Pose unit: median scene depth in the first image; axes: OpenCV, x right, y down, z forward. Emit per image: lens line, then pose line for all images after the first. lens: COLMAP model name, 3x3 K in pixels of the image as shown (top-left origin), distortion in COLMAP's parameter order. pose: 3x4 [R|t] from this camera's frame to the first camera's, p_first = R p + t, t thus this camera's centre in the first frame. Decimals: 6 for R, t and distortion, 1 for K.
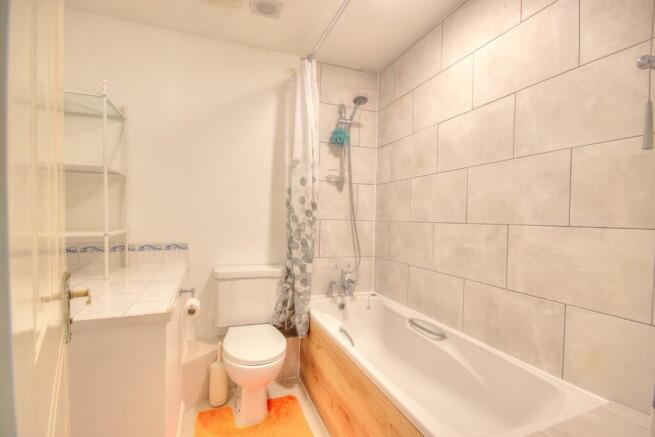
lens RADIAL K [[308.6, 0, 328.7], [0, 308.6, 225.2], [0, 0, 1]] dist [-0.002329, -0.000541]
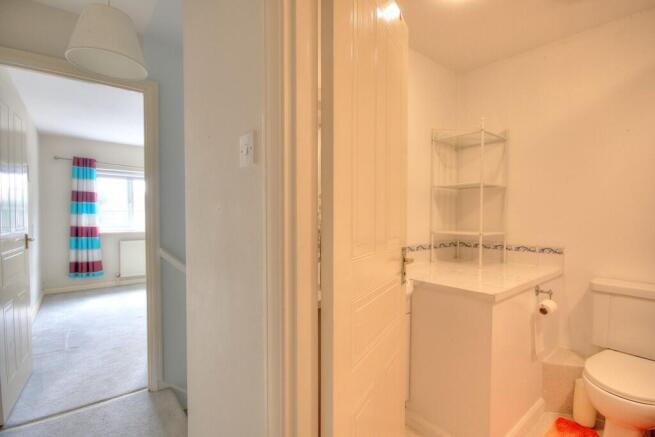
lens RADIAL K [[308.6, 0, 328.7], [0, 308.6, 225.2], [0, 0, 1]] dist [-0.002329, -0.000541]
pose [[0.313871, 0.017517, -0.949304, 0.266063], [-0.034145, 0.999391, 0.007152, 0.003558], [0.948851, 0.030169, 0.314278, -0.025163]]
